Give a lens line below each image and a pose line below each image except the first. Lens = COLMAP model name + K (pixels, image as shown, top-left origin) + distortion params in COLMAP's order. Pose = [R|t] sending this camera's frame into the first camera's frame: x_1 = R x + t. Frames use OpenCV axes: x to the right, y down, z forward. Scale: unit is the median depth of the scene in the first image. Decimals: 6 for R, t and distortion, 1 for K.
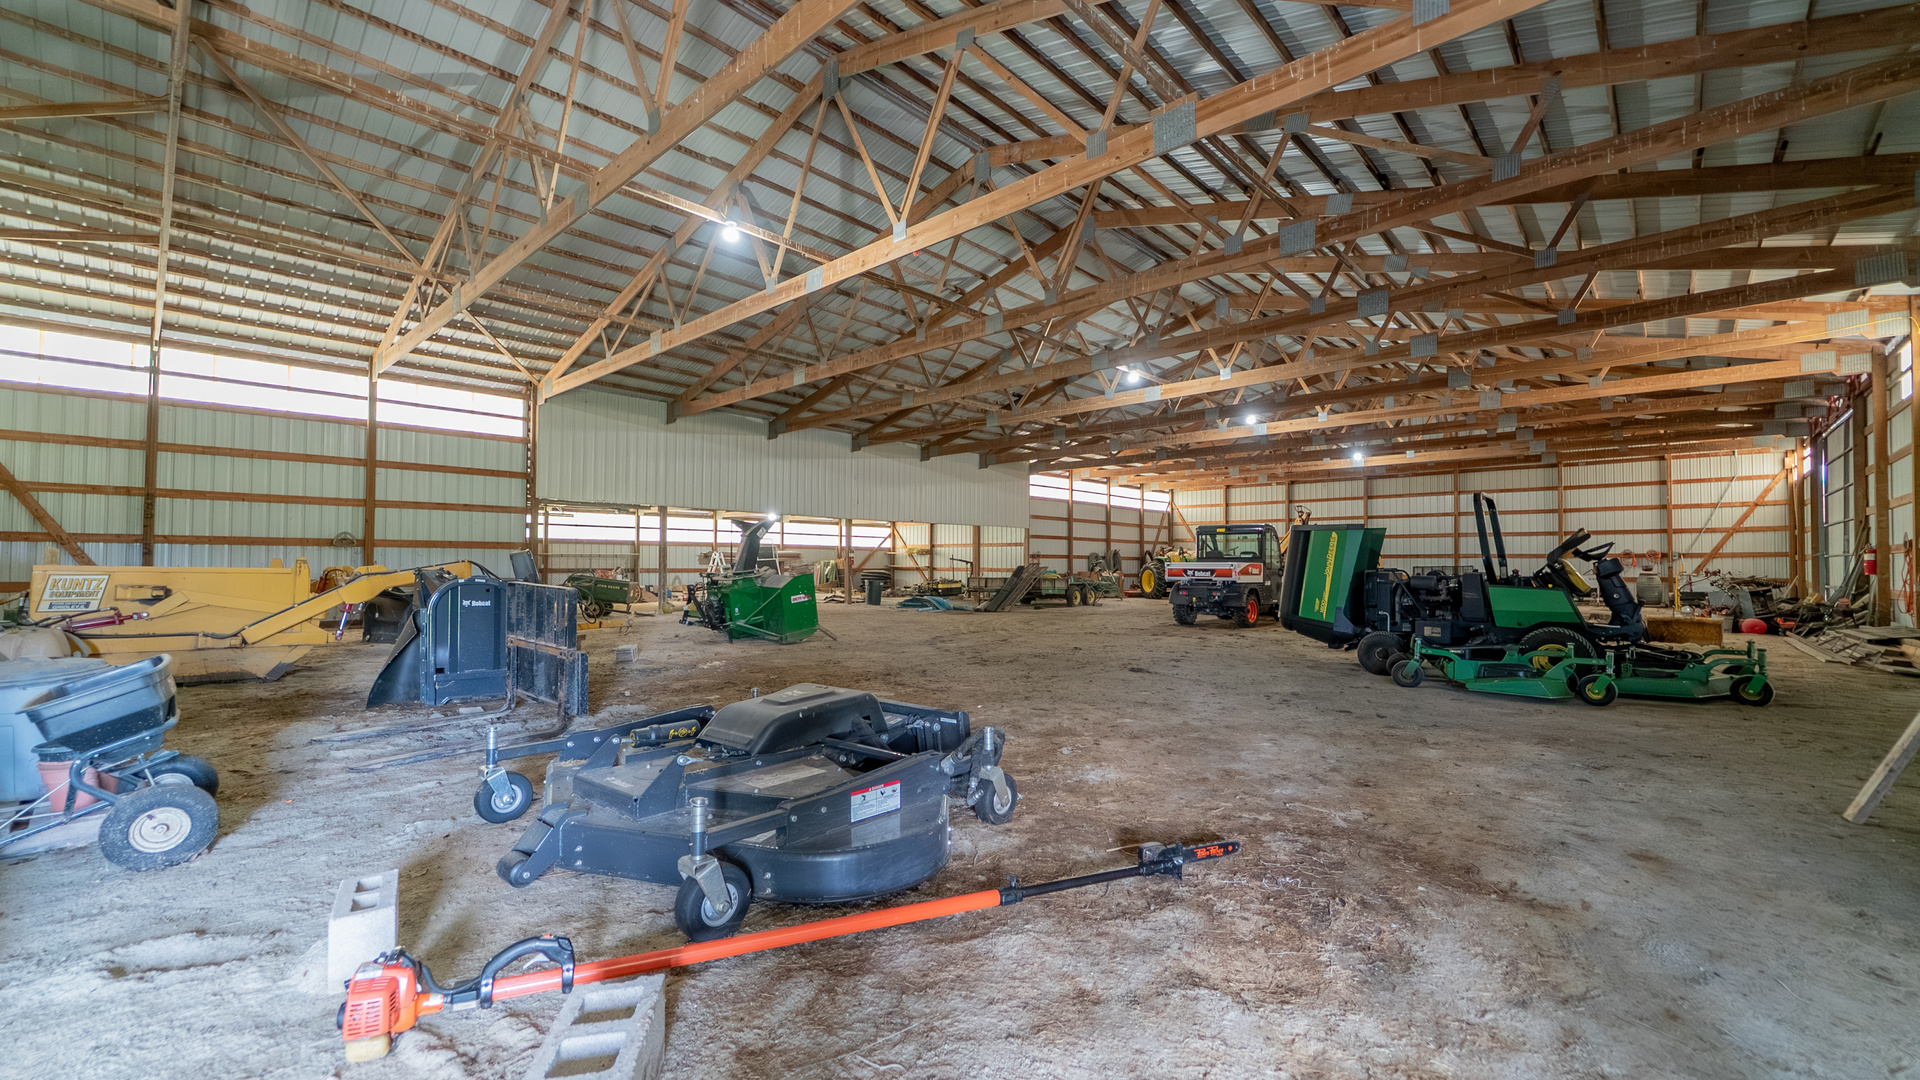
lens RADIAL K [[768.2, 0, 964.0], [0, 768.2, 548.2], [0, 0, 1]] dist [0.002061, -0.001138]
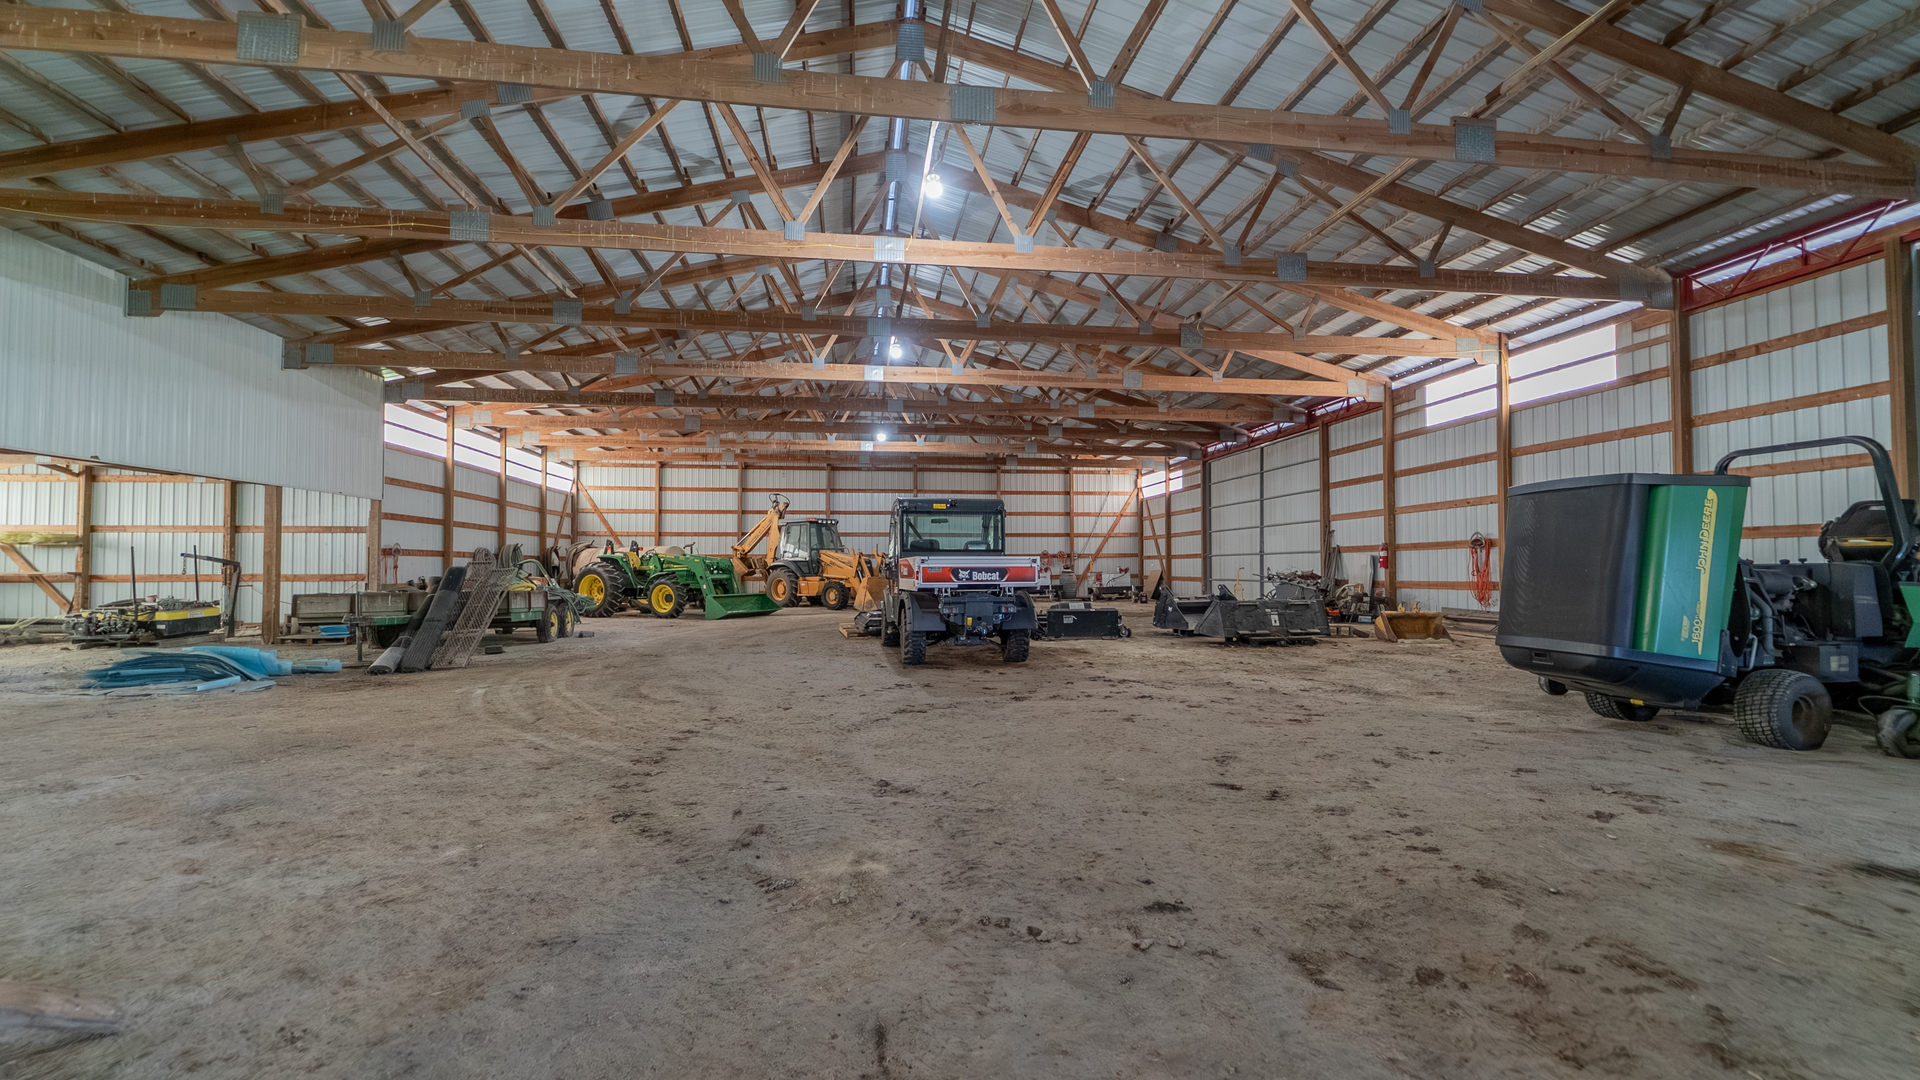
lens RADIAL K [[768.2, 0, 955.0], [0, 768.2, 544.2], [0, 0, 1]] dist [0.002061, -0.001138]
pose [[0.626332, 0.018003, 0.779349, -0.079794], [-0.009417, 0.999835, -0.015528, 0.009260], [-0.779500, 0.002387, 0.626398, 0.330943]]
